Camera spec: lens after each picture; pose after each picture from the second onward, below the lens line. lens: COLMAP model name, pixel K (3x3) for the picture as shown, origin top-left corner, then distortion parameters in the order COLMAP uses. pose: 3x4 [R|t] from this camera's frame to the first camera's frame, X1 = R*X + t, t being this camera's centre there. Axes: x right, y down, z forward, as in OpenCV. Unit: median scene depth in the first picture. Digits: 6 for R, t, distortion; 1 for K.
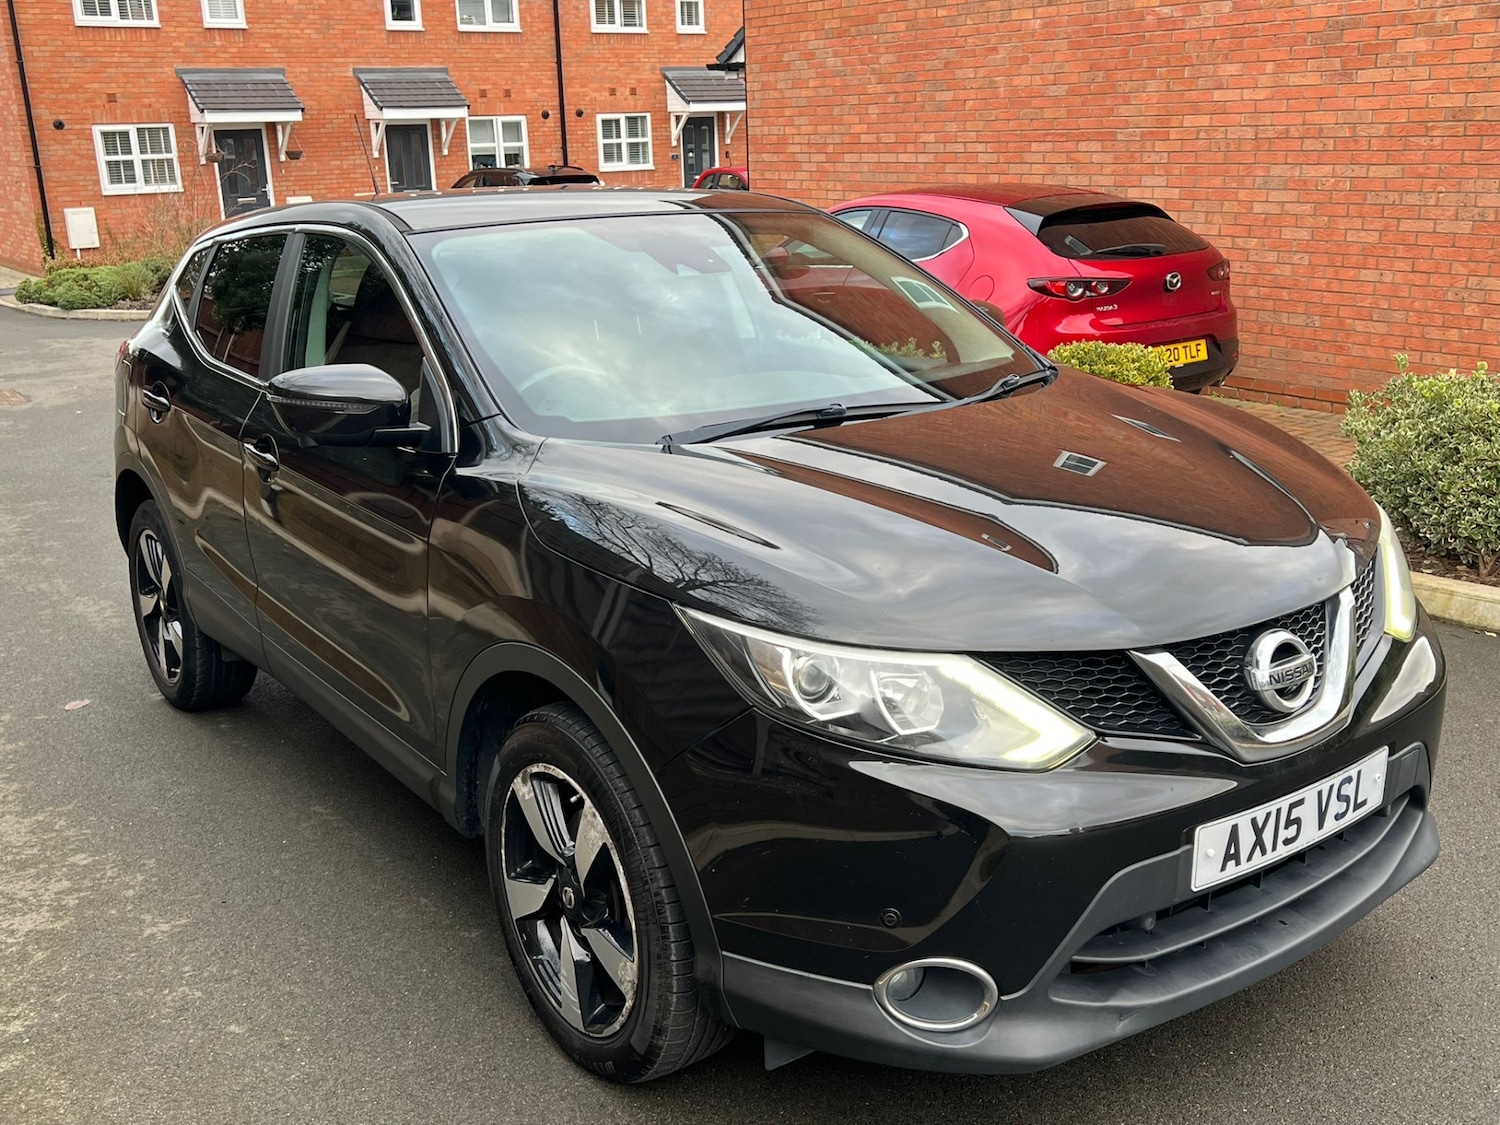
lens RADIAL K [[1349.8, 0, 746.3], [0, 1349.8, 550.8], [0, 0, 1]] dist [0.031326, -0.018781]
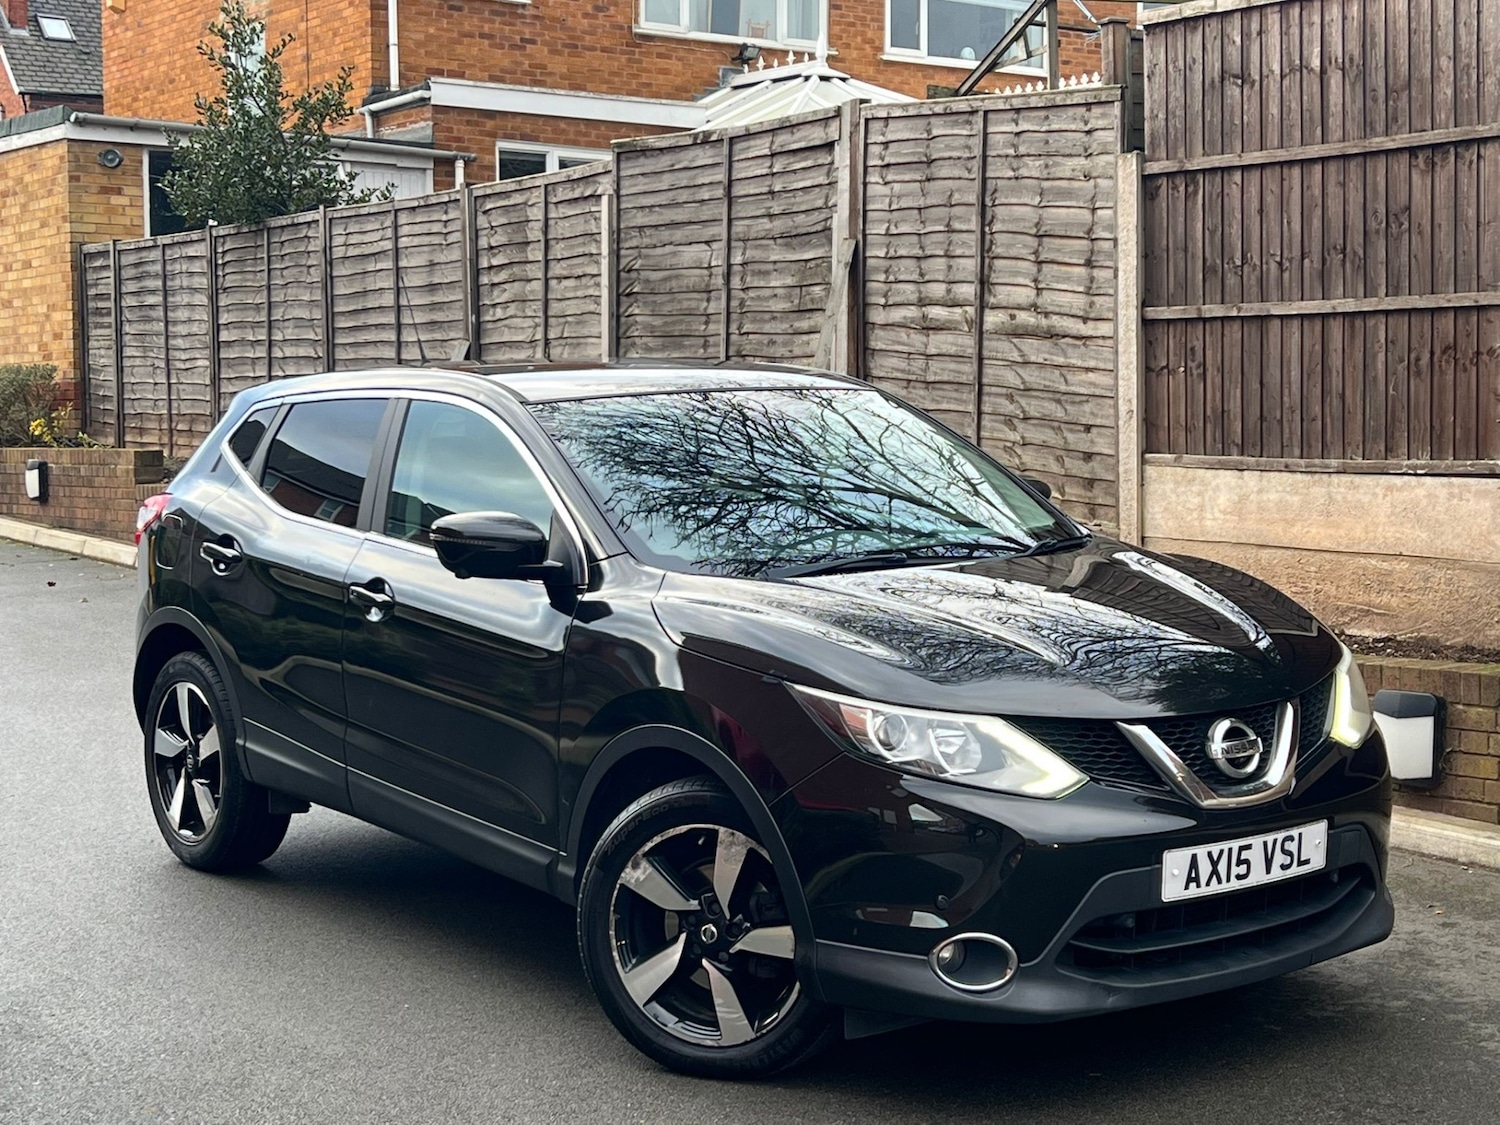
lens RADIAL K [[2387.9, 0, 757.0], [0, 2387.9, 562.4], [0, 0, 1]] dist [0.092392, 0.000000]
pose [[0.999224, 0.026605, 0.029061, -0.155318], [-0.022062, 0.988922, -0.146787, 0.274398], [-0.032644, 0.146031, 0.988741, -1.402736]]
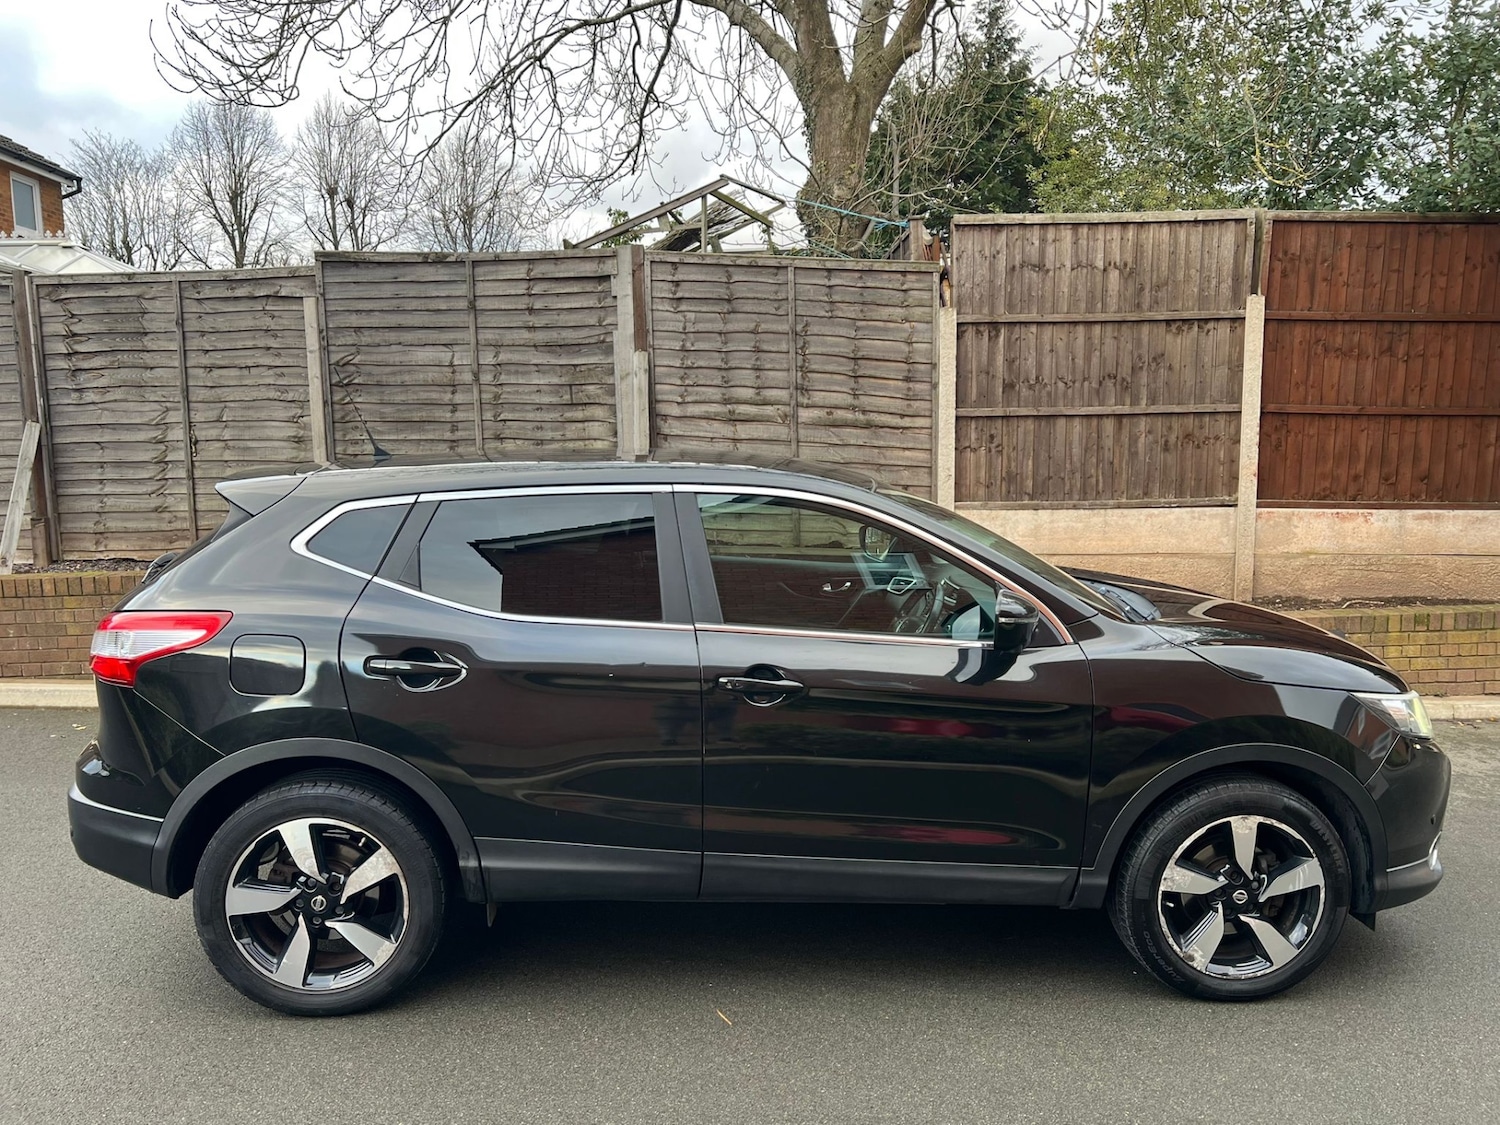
lens RADIAL K [[1124.0, 0, 732.6], [0, 1124.0, 562.1], [0, 0, 1]] dist [0.064887, -0.084325]
pose [[0.560174, -0.076424, 0.824842, -2.491159], [0.173721, 0.984431, -0.026768, -0.479396], [-0.809955, 0.158287, 0.564729, 1.776034]]
